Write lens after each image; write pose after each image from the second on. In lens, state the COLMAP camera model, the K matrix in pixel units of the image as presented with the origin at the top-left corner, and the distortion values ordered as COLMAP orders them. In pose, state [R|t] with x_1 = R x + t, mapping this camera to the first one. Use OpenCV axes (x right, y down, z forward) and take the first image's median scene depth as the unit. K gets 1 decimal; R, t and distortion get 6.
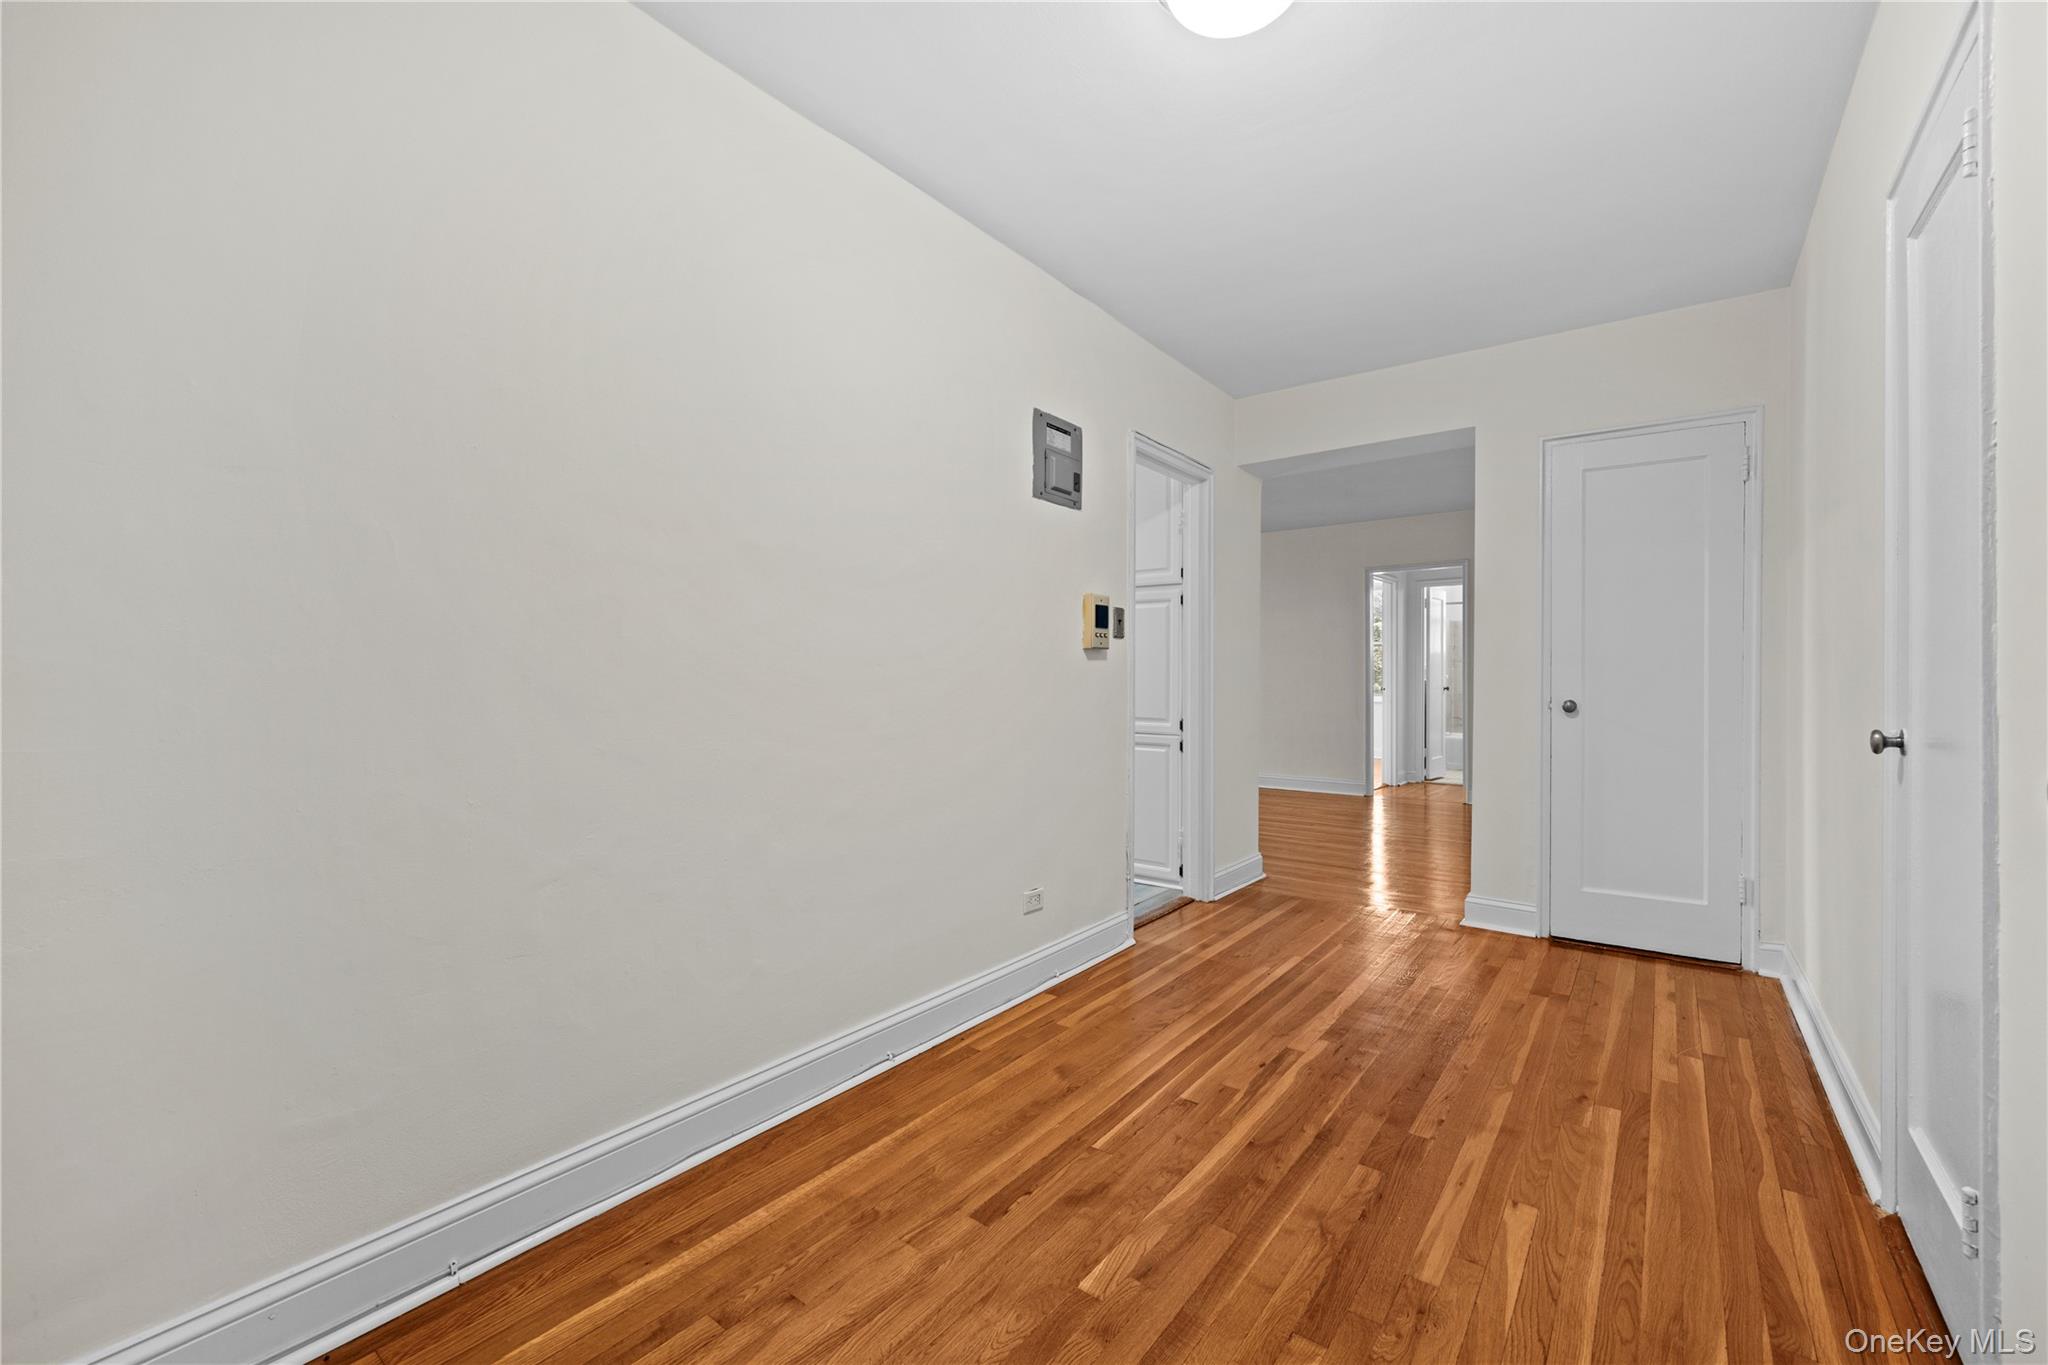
lens RADIAL K [[839.6, 0, 1025.2], [0, 839.6, 679.8], [0, 0, 1]] dist [-0.001897, 0.000063]
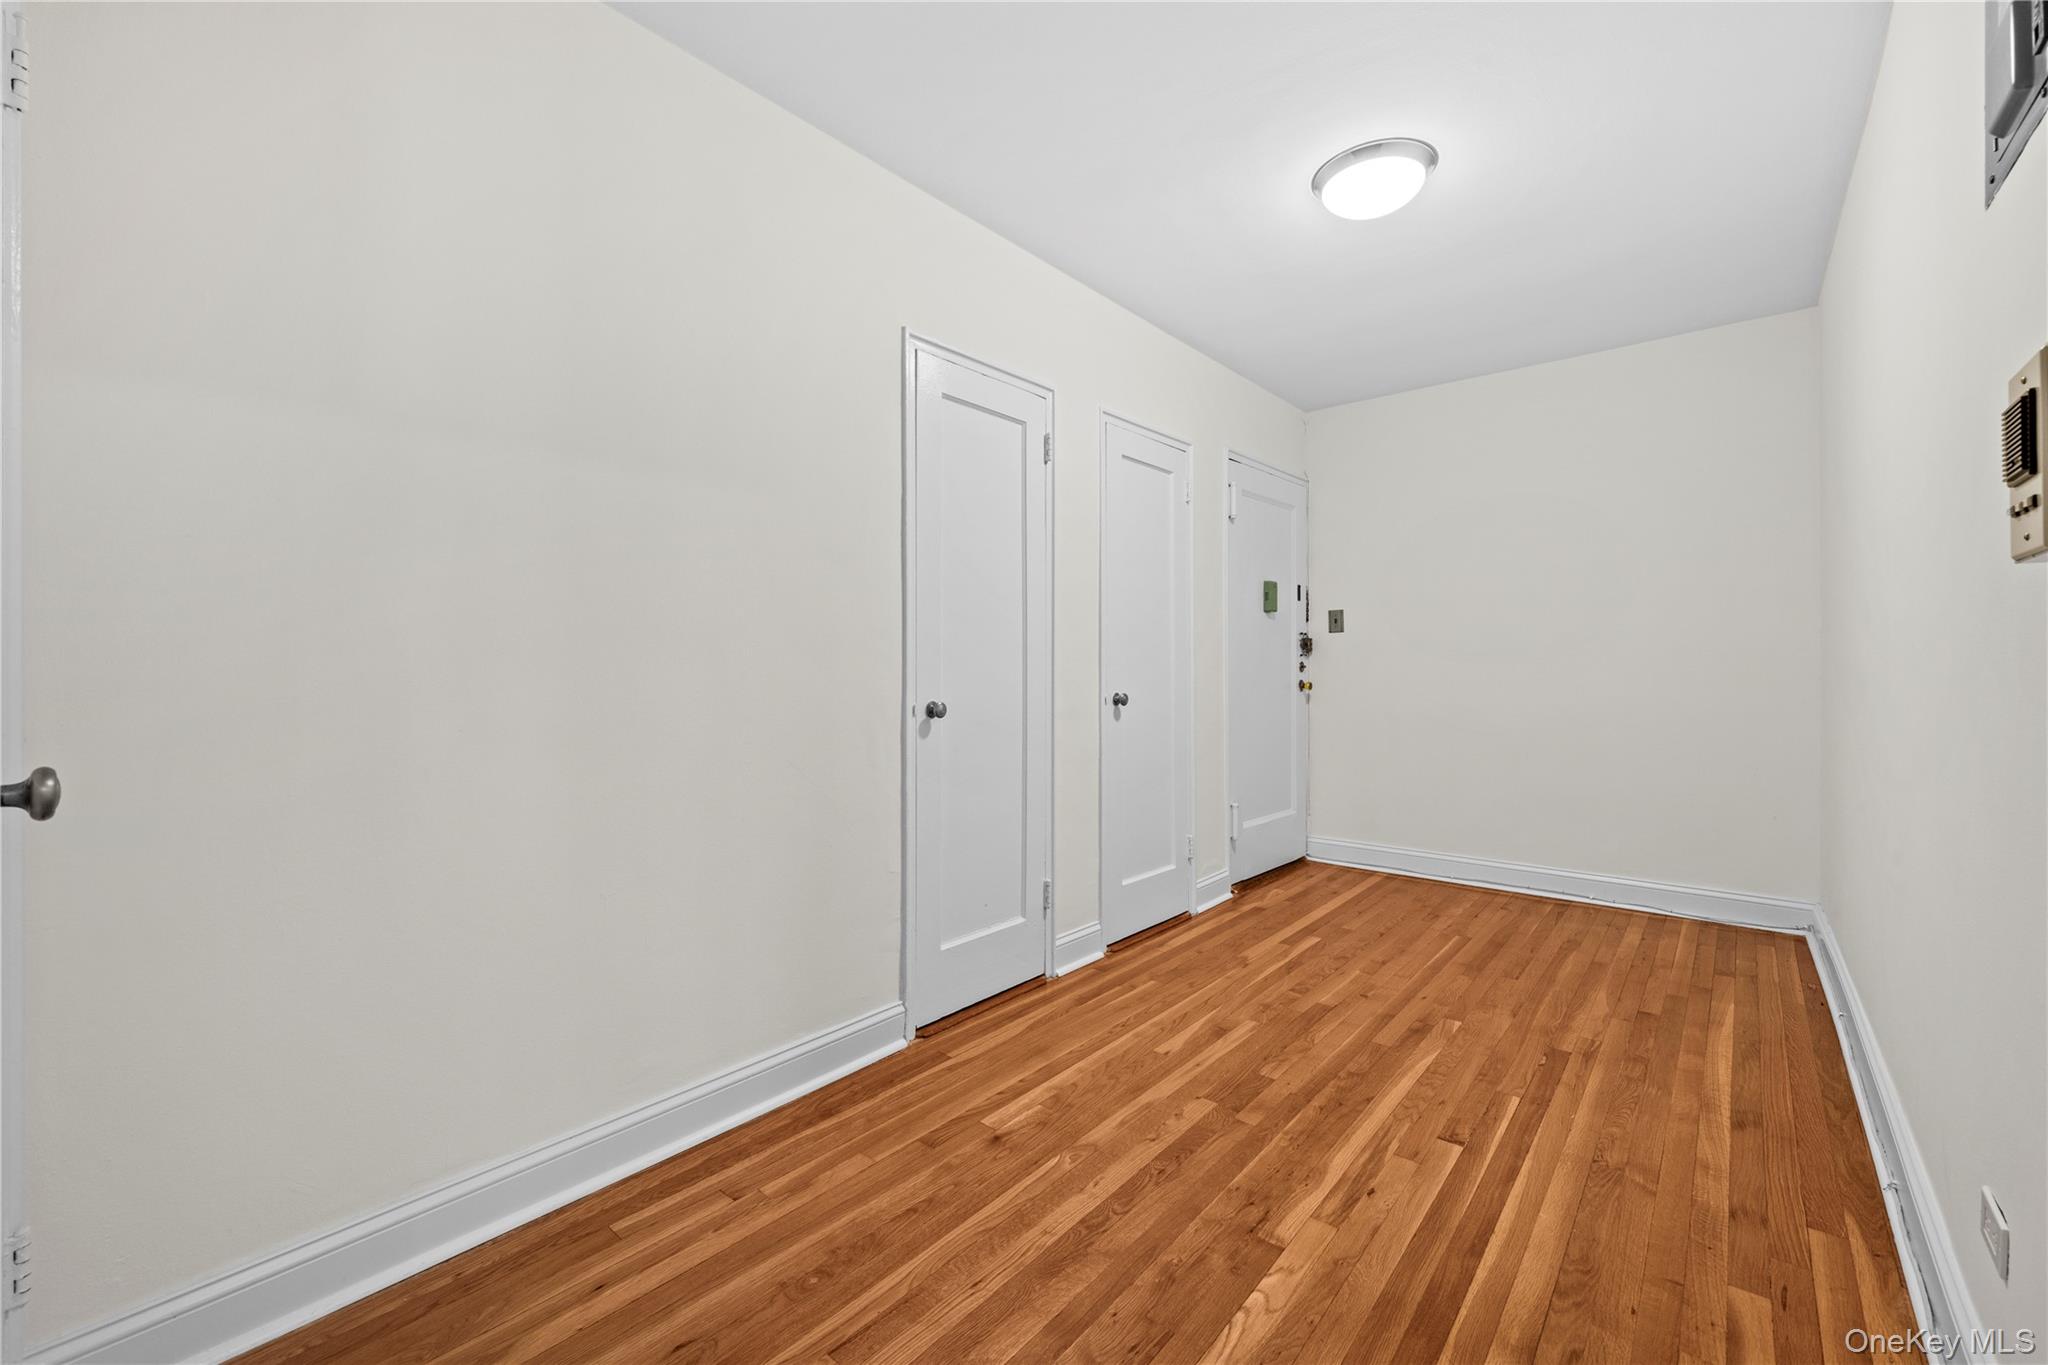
lens RADIAL K [[839.6, 0, 1019.8], [0, 839.6, 675.6], [0, 0, 1]] dist [-0.001897, 0.000063]
pose [[-0.998237, 0.000718, 0.059348, 0.598248], [0.001244, 0.999960, 0.008824, -0.001887], [-0.059339, 0.008883, -0.998198, 1.914586]]
